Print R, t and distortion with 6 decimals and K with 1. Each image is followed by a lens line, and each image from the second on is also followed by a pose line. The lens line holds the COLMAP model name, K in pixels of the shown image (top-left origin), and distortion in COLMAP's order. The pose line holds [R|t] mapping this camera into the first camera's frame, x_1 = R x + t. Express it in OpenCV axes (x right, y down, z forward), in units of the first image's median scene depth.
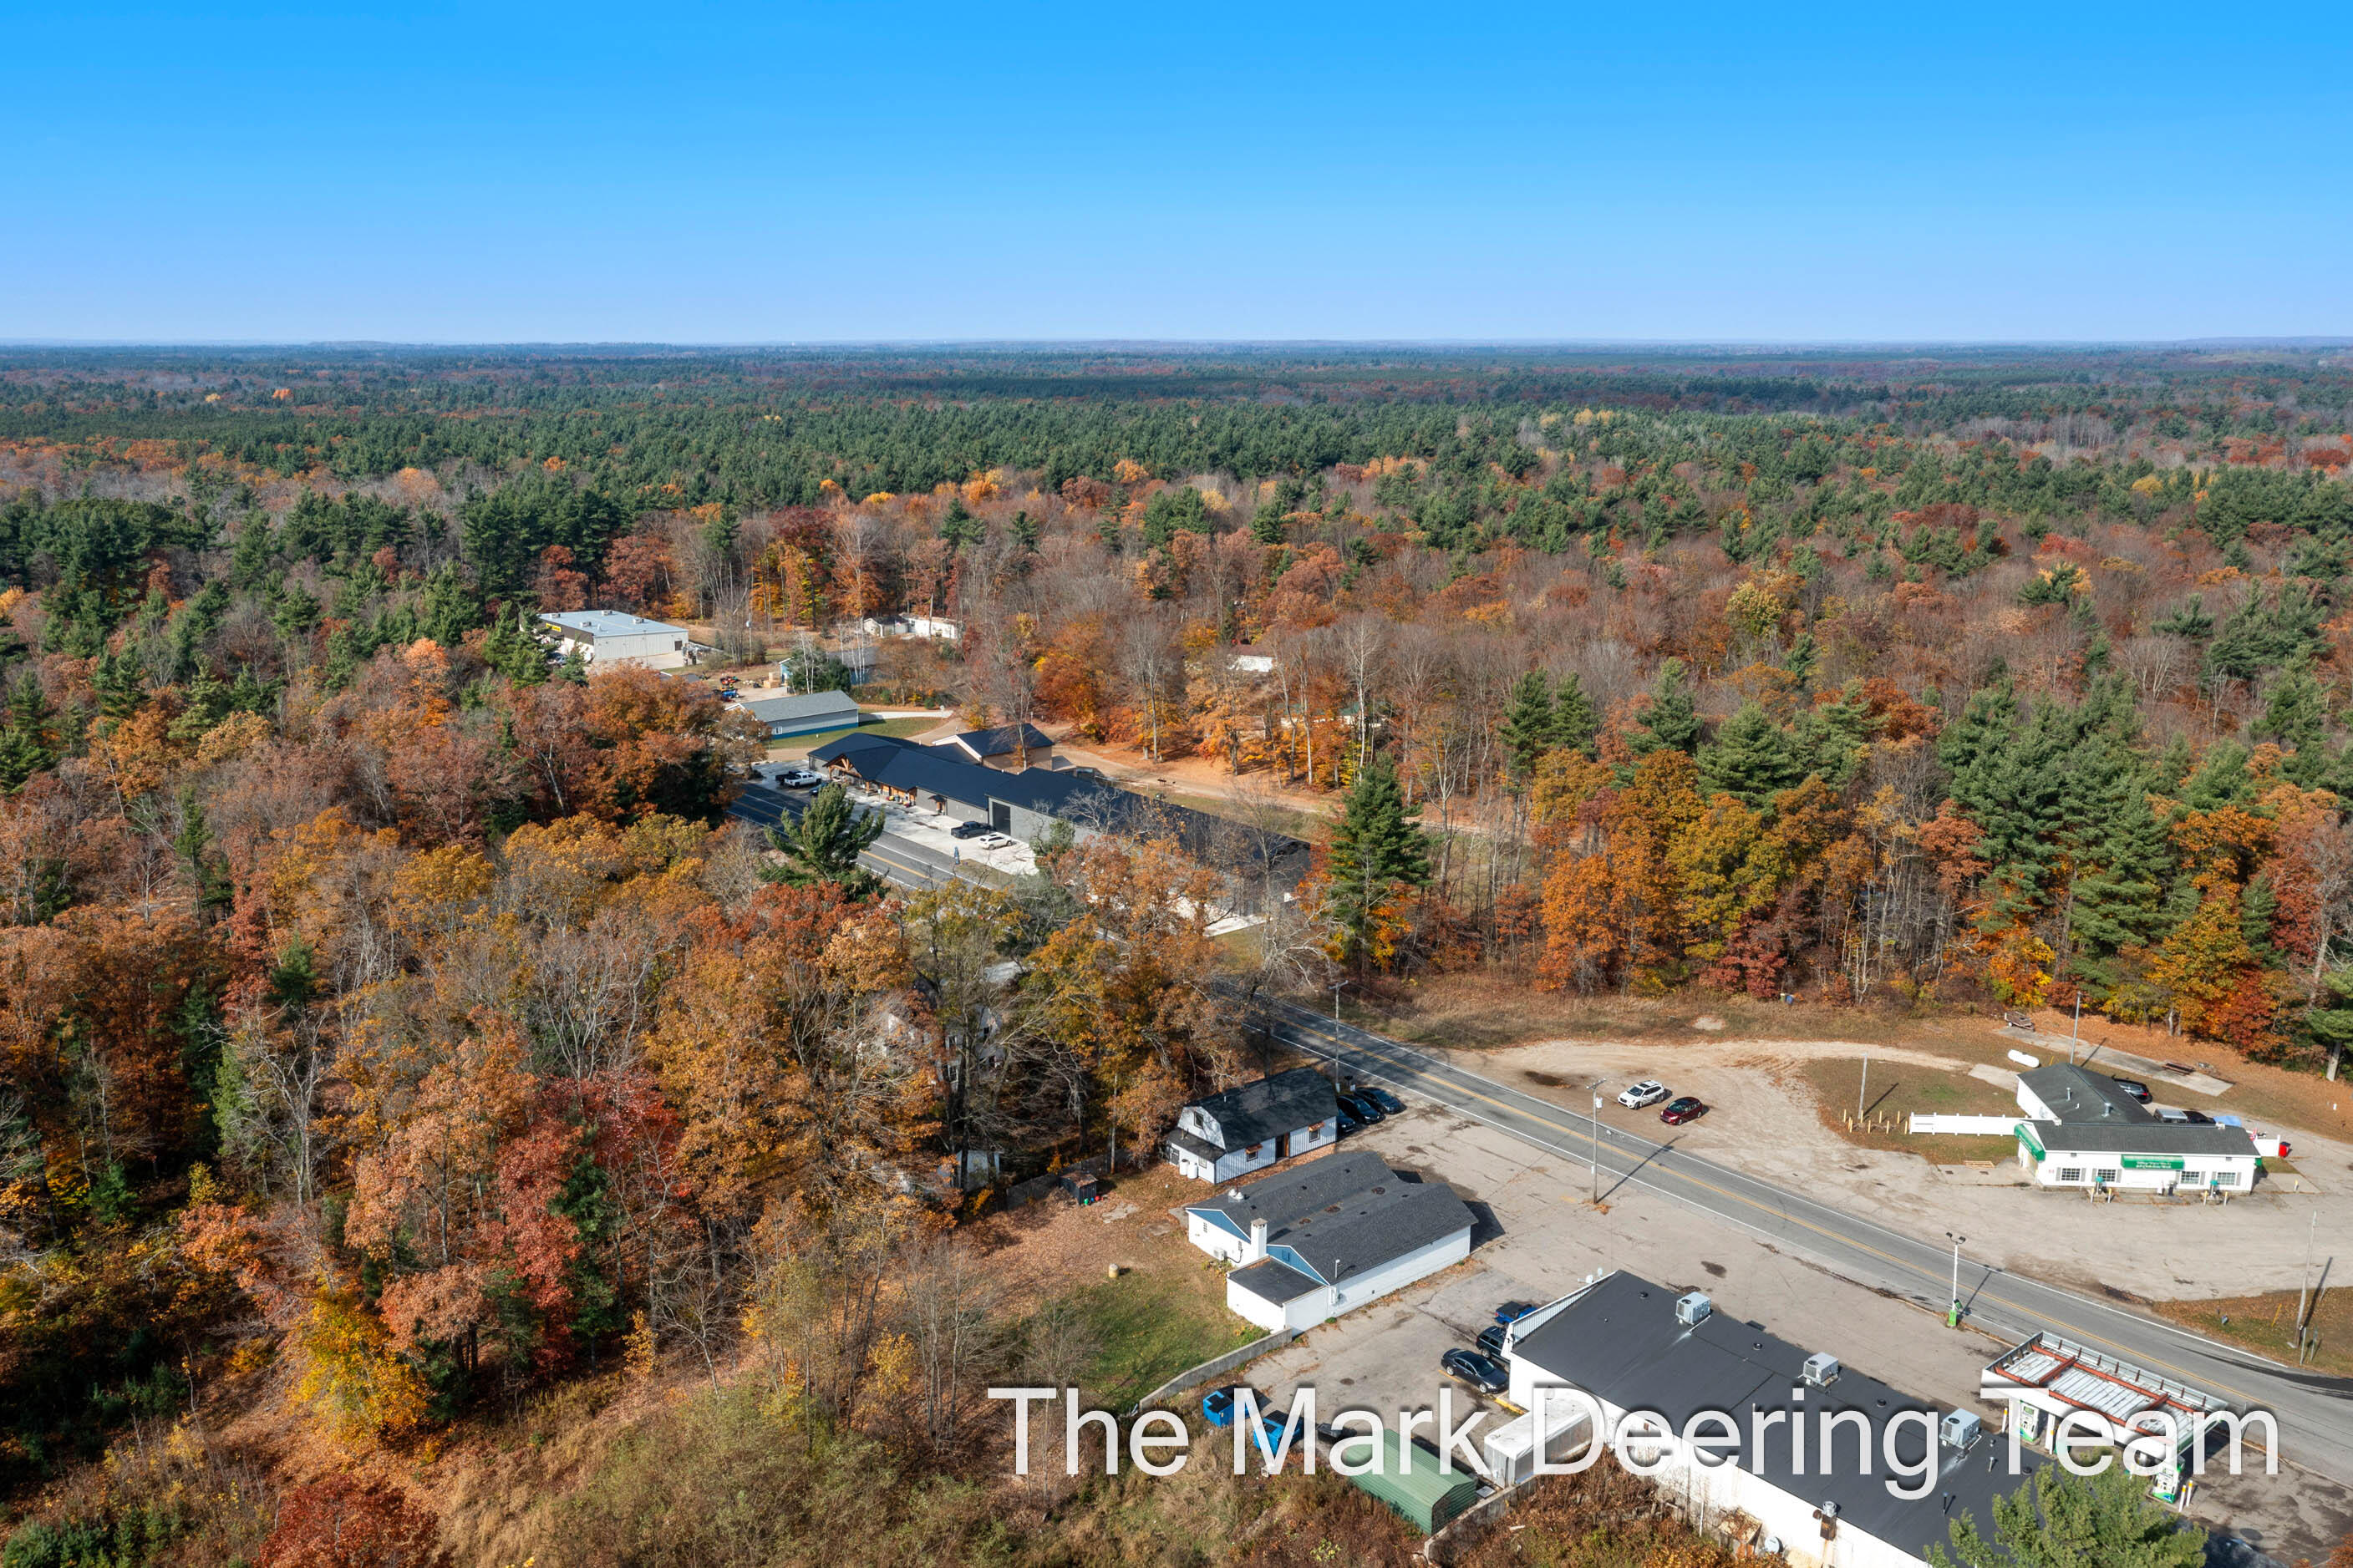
lens RADIAL K [[1861.9, 0, 1283.7], [0, 1861.9, 786.3], [0, 0, 1]] dist [0.000754, 0.002203]
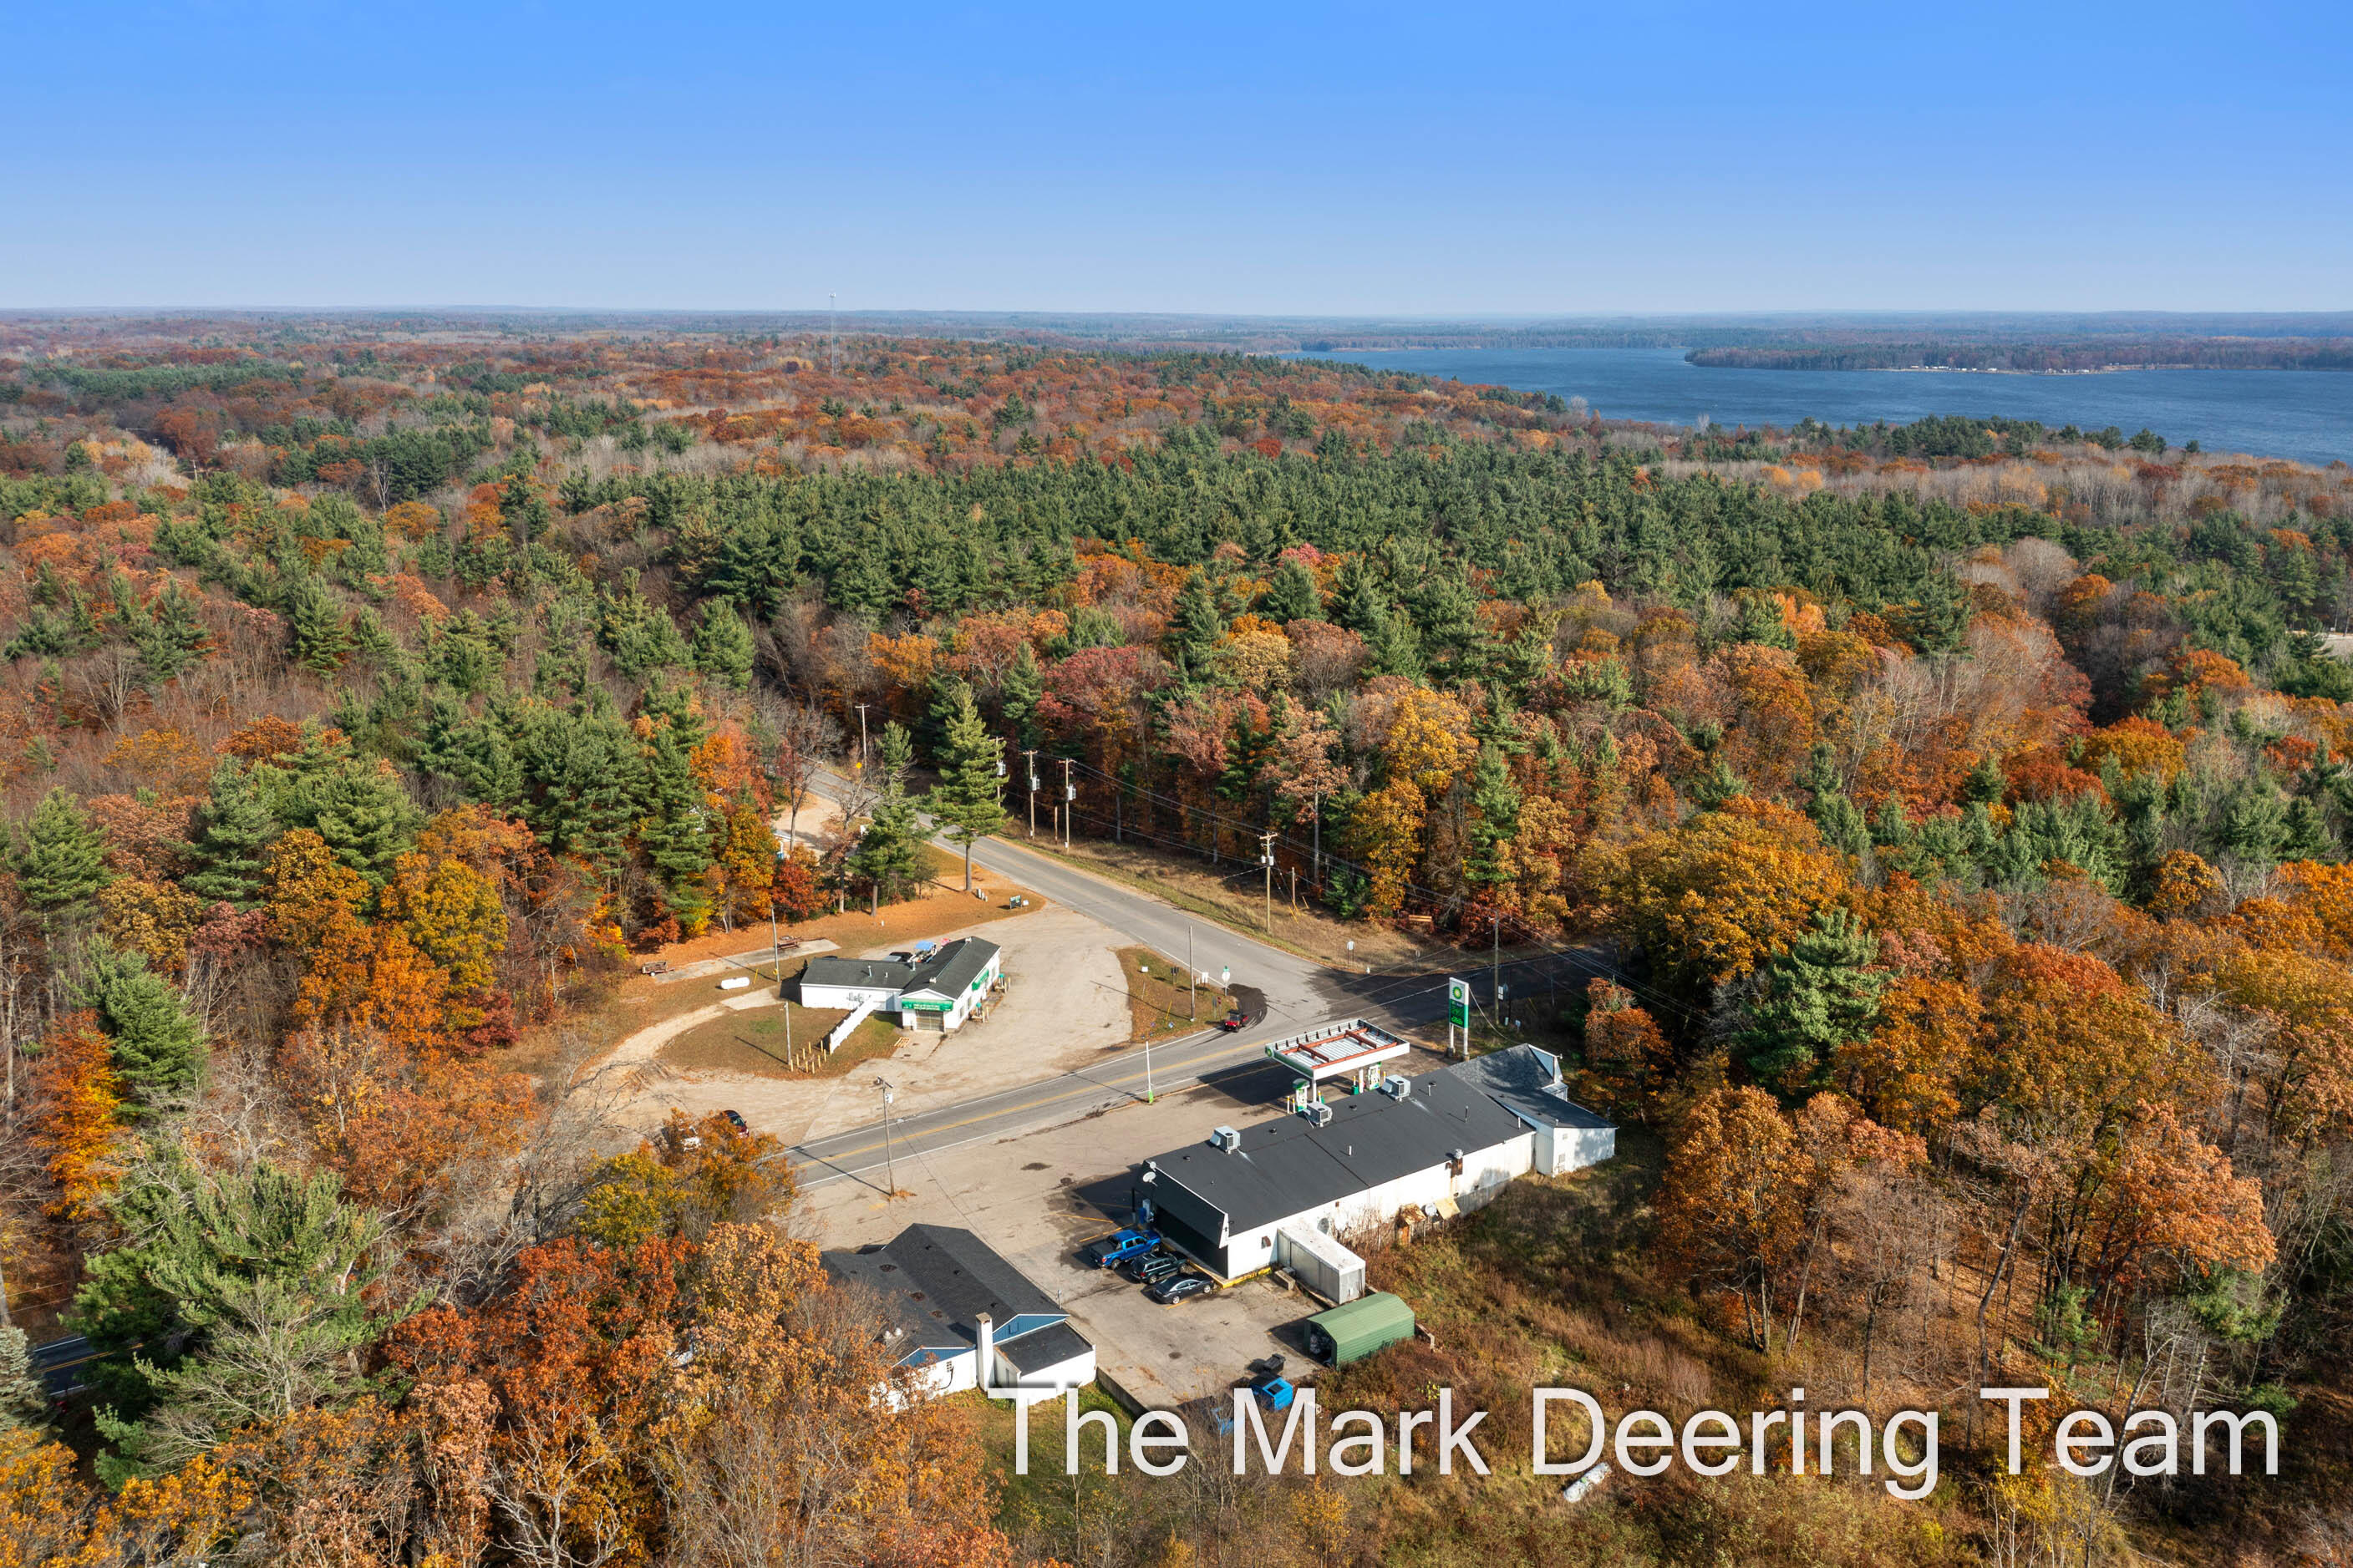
lens RADIAL K [[1864.5, 0, 1191.0], [0, 1864.5, 757.7], [0, 0, 1]] dist [-0.008844, 0.005154]
pose [[0.108636, -0.225841, 0.968088, -0.736852], [0.227228, 0.953710, 0.196988, -0.167057], [-0.967763, 0.198577, 0.154925, 0.622786]]
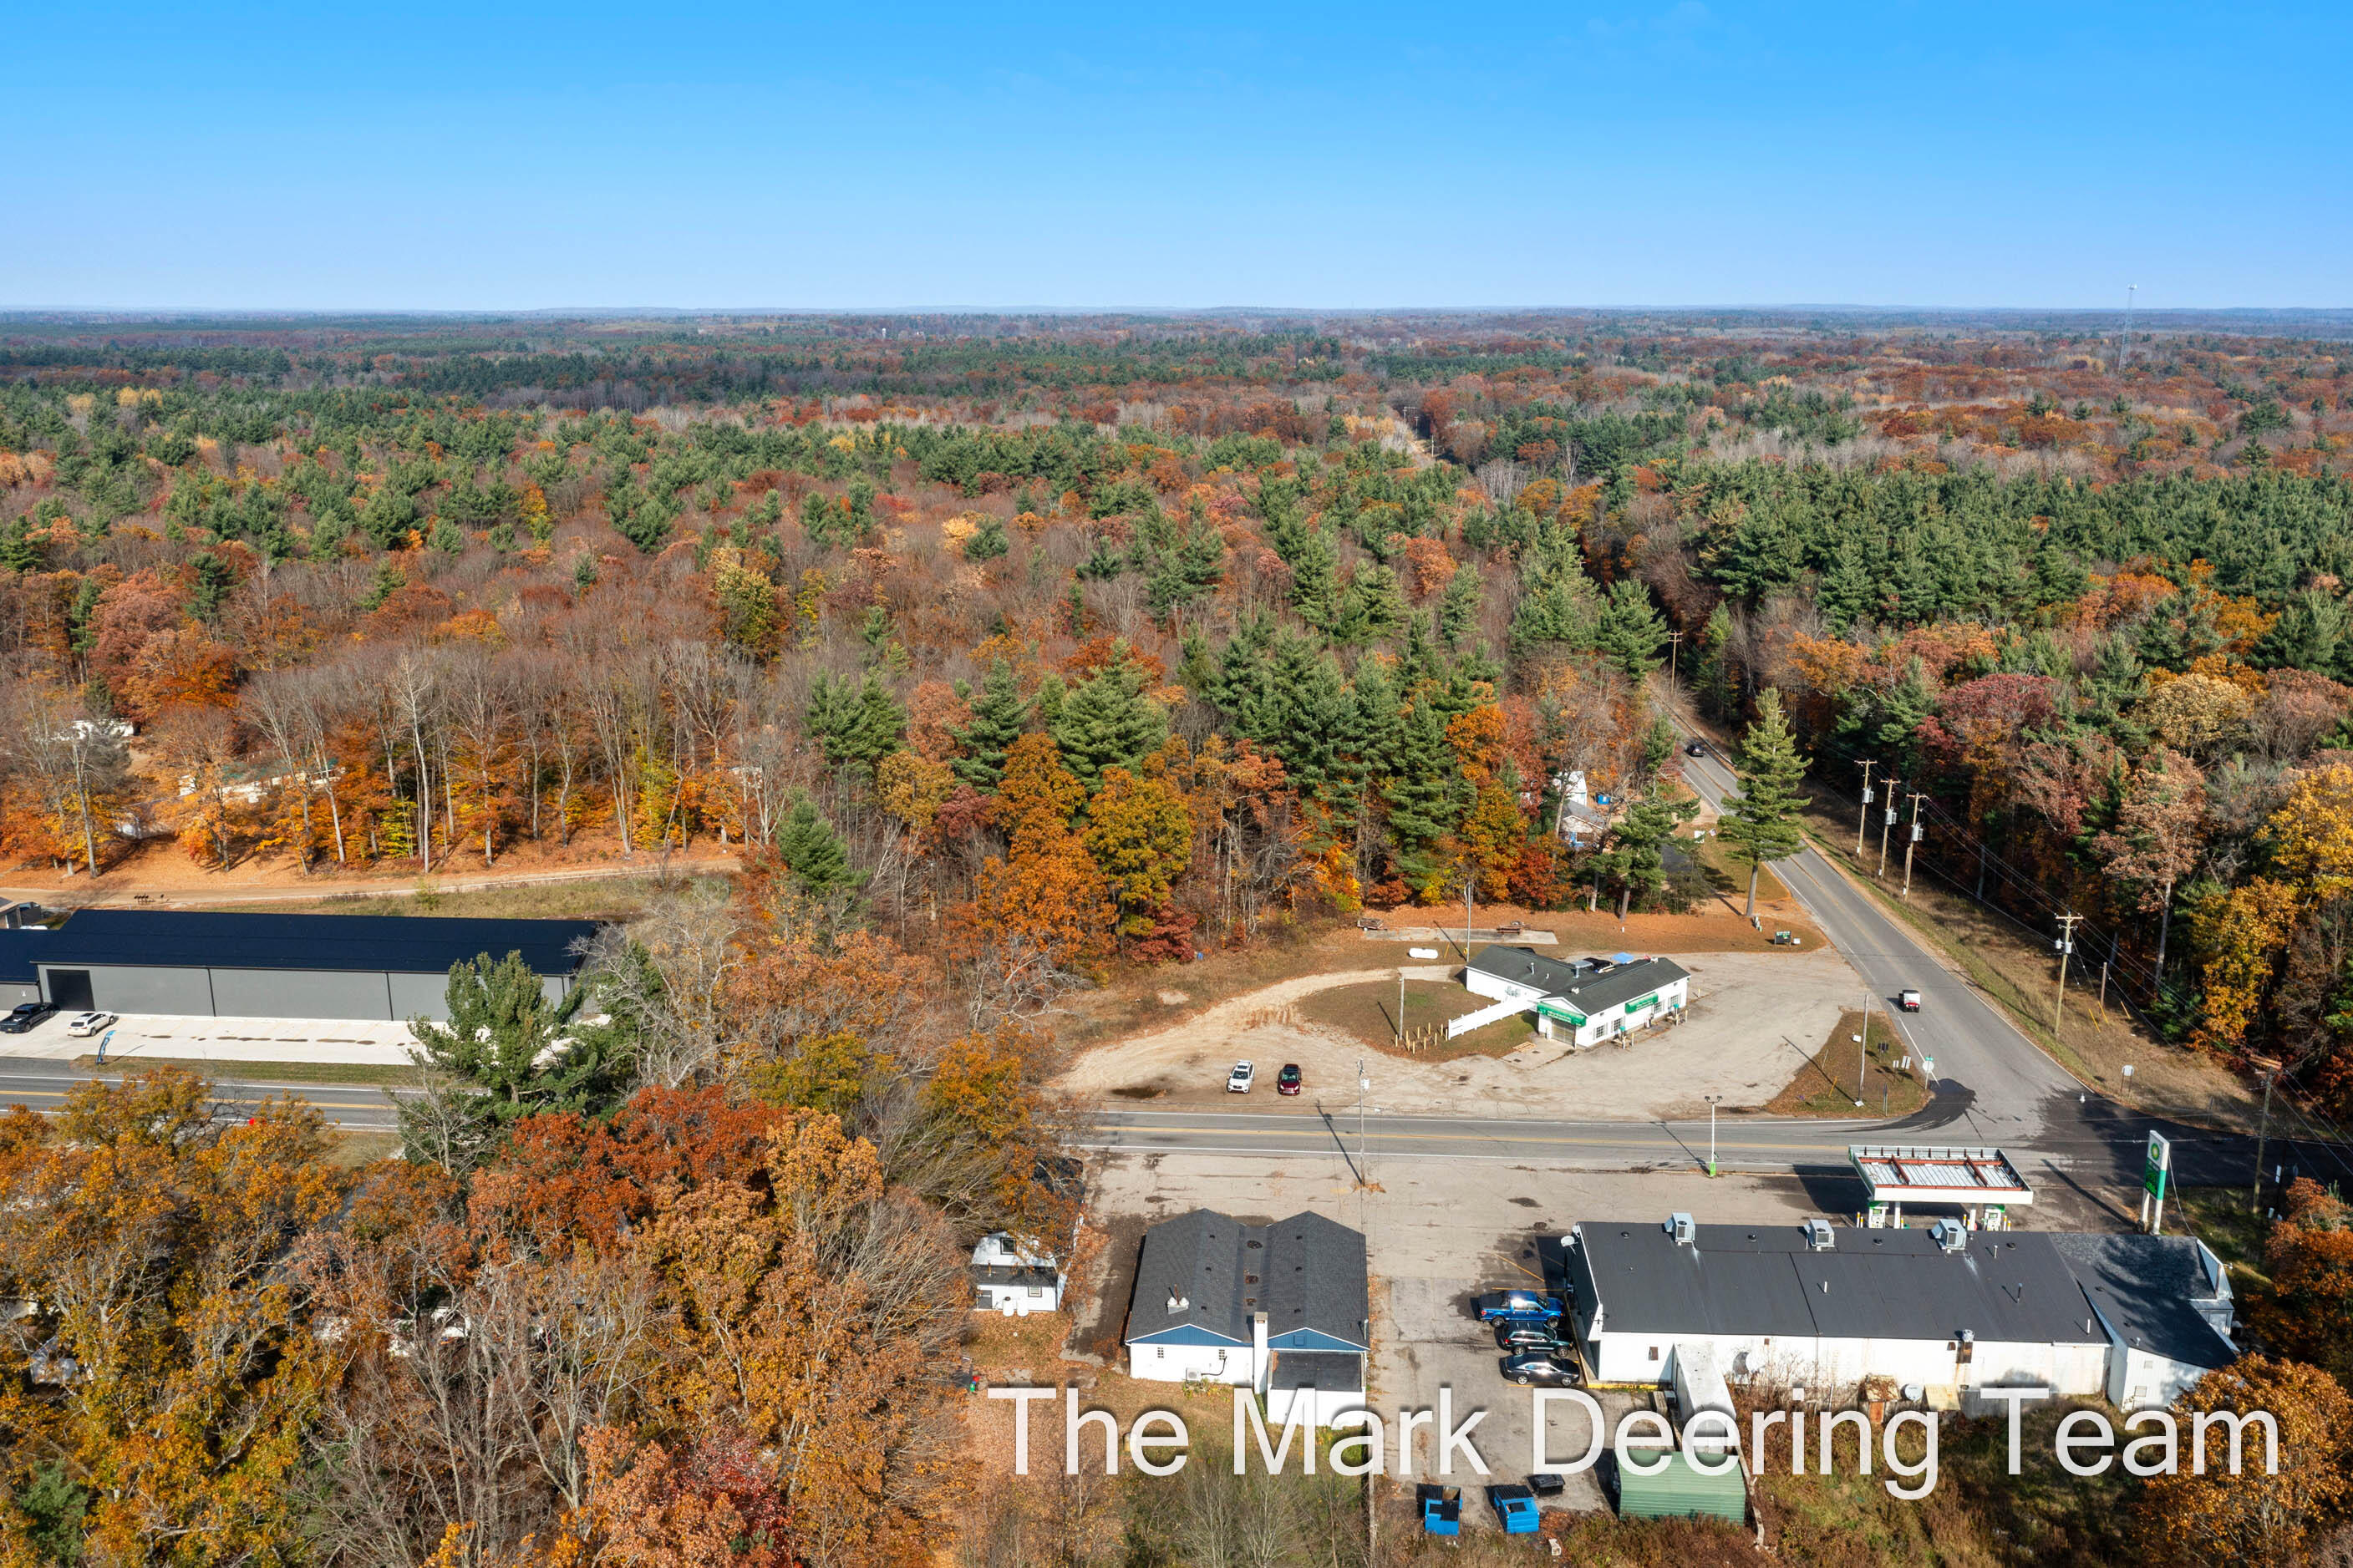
lens RADIAL K [[1864.5, 0, 1191.0], [0, 1864.5, 757.7], [0, 0, 1]] dist [-0.008844, 0.005154]
pose [[0.702207, -0.161390, 0.693440, -0.528593], [0.160632, 0.984770, 0.066530, -0.076194], [-0.693616, 0.064671, 0.717436, 0.337265]]
